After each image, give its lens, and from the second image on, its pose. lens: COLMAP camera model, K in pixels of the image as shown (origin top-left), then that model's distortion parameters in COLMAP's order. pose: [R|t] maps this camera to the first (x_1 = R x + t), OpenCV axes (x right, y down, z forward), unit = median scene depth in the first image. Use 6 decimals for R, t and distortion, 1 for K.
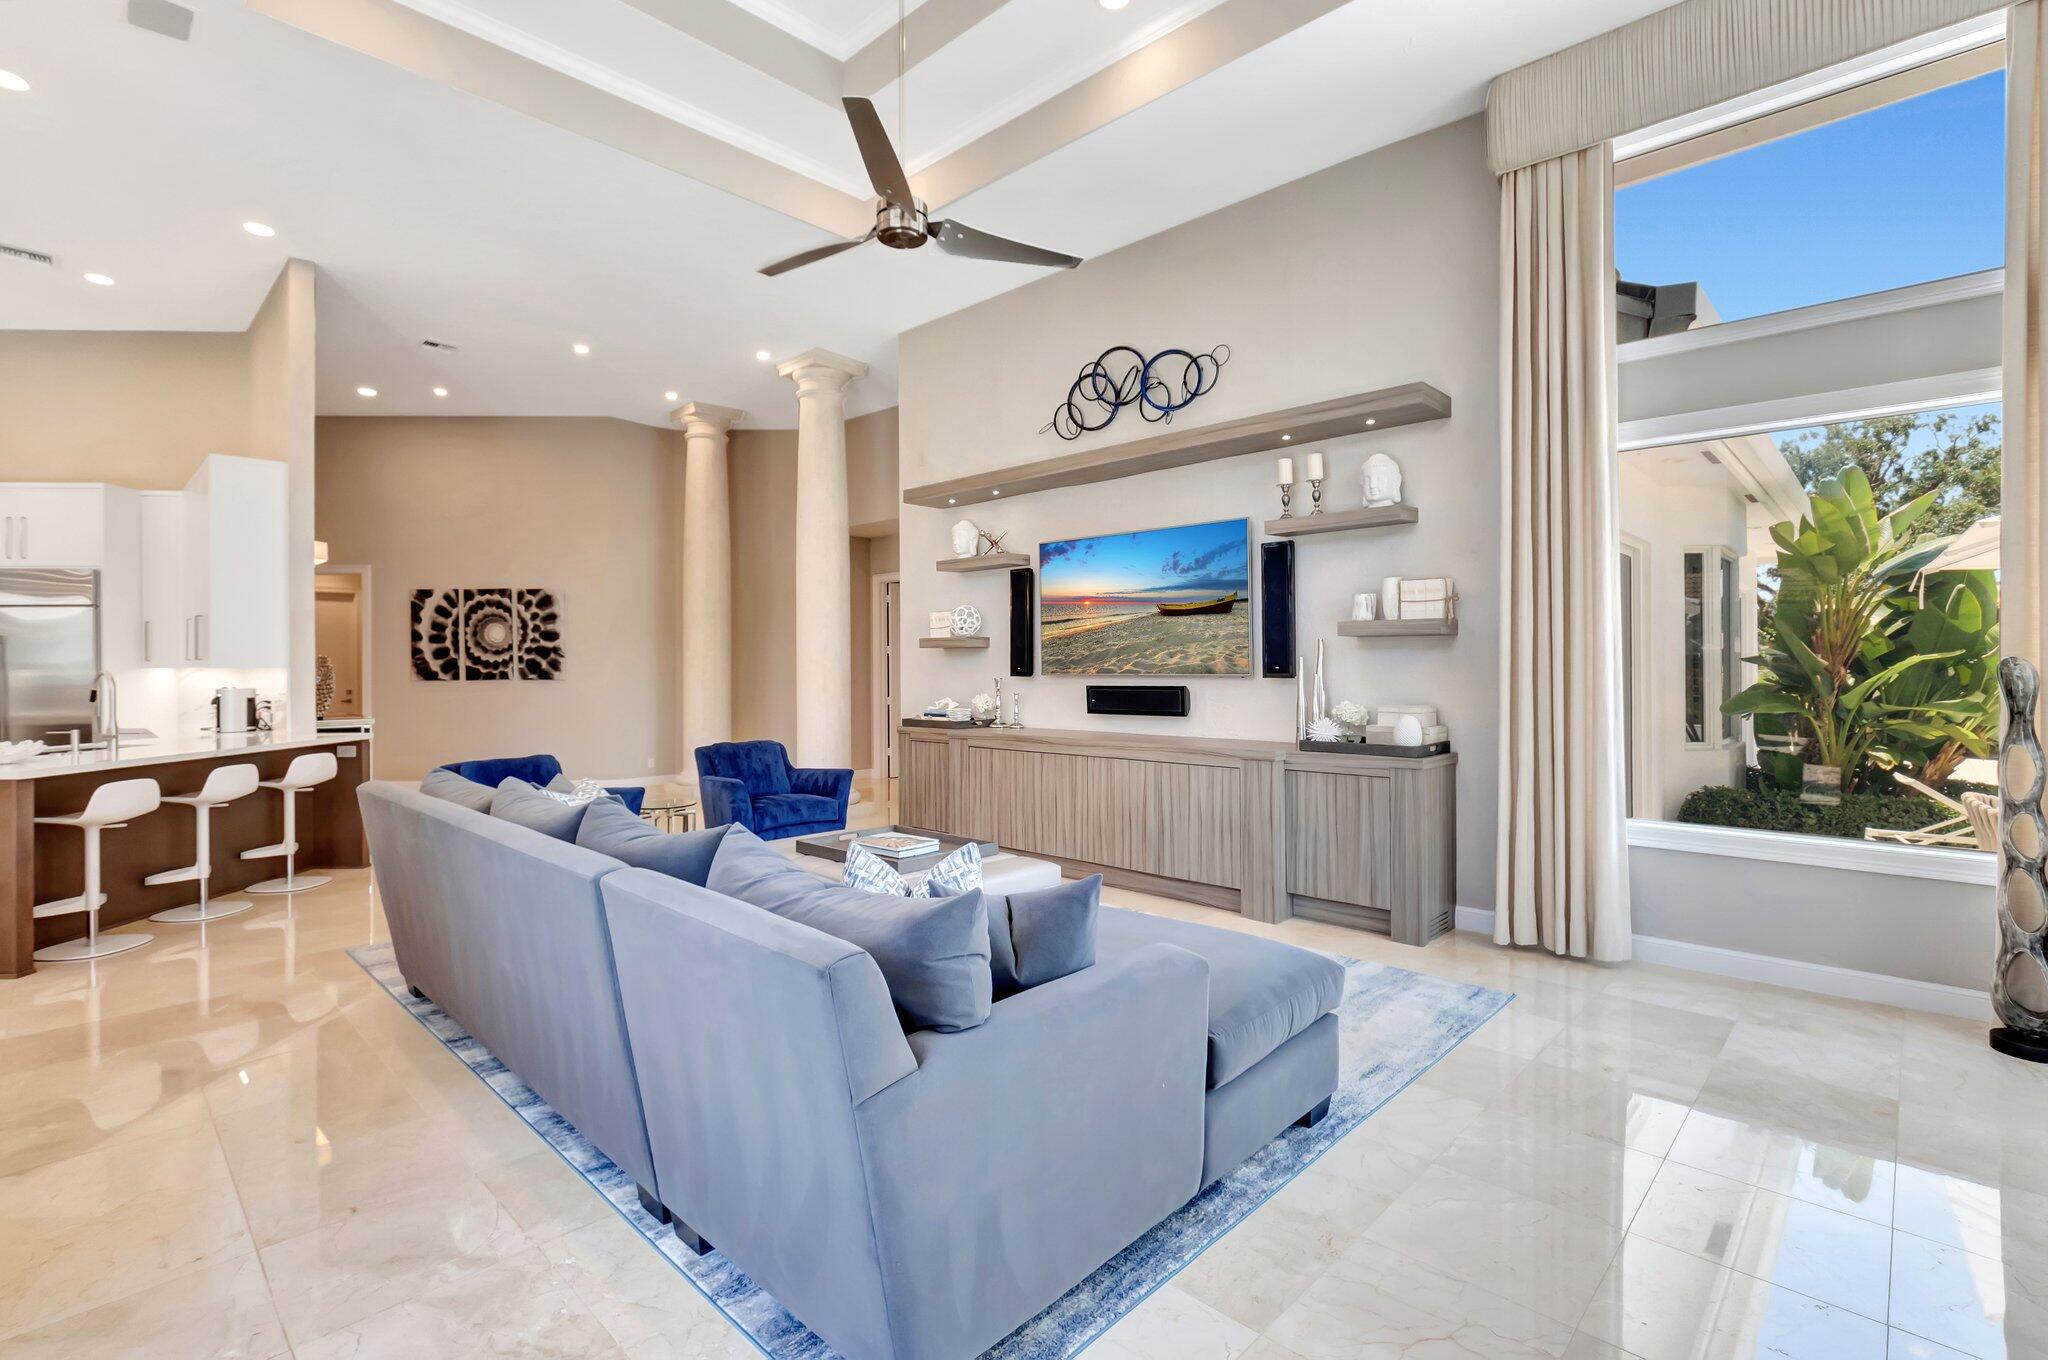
lens RADIAL K [[918.3, 0, 1037.0], [0, 918.3, 663.5], [0, 0, 1]] dist [-0.002076, 0.000801]
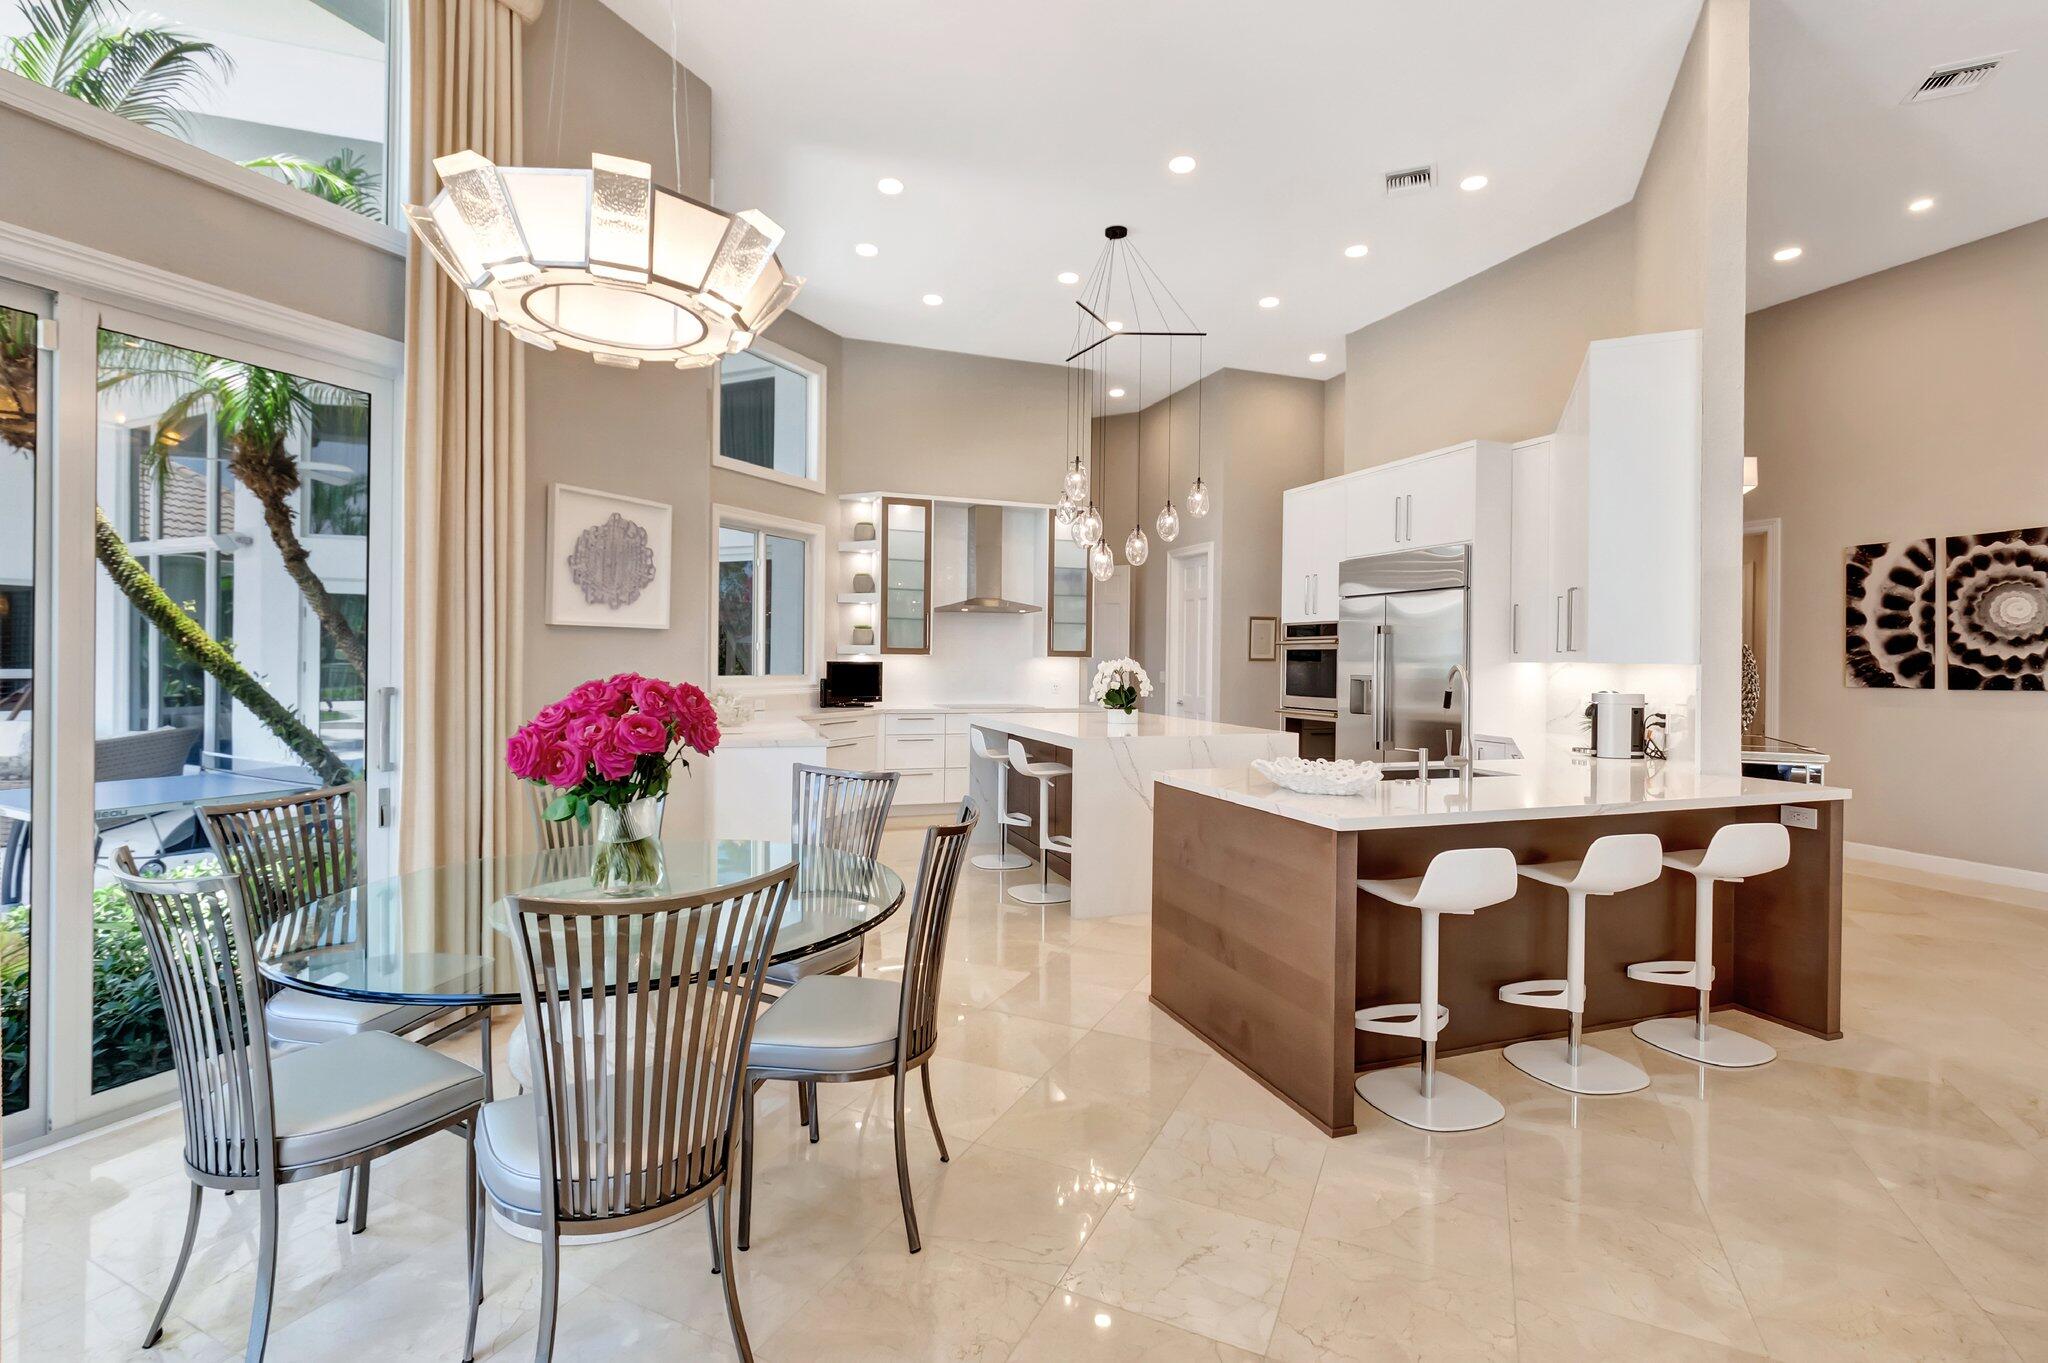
lens RADIAL K [[918.3, 0, 1037.0], [0, 918.3, 665.0], [0, 0, 1]] dist [-0.002076, 0.000801]
pose [[0.306262, 0.014991, -0.951829, -0.236500], [-0.011133, 0.999864, 0.012165, 0.001817], [0.951882, 0.006871, 0.306387, 0.252209]]
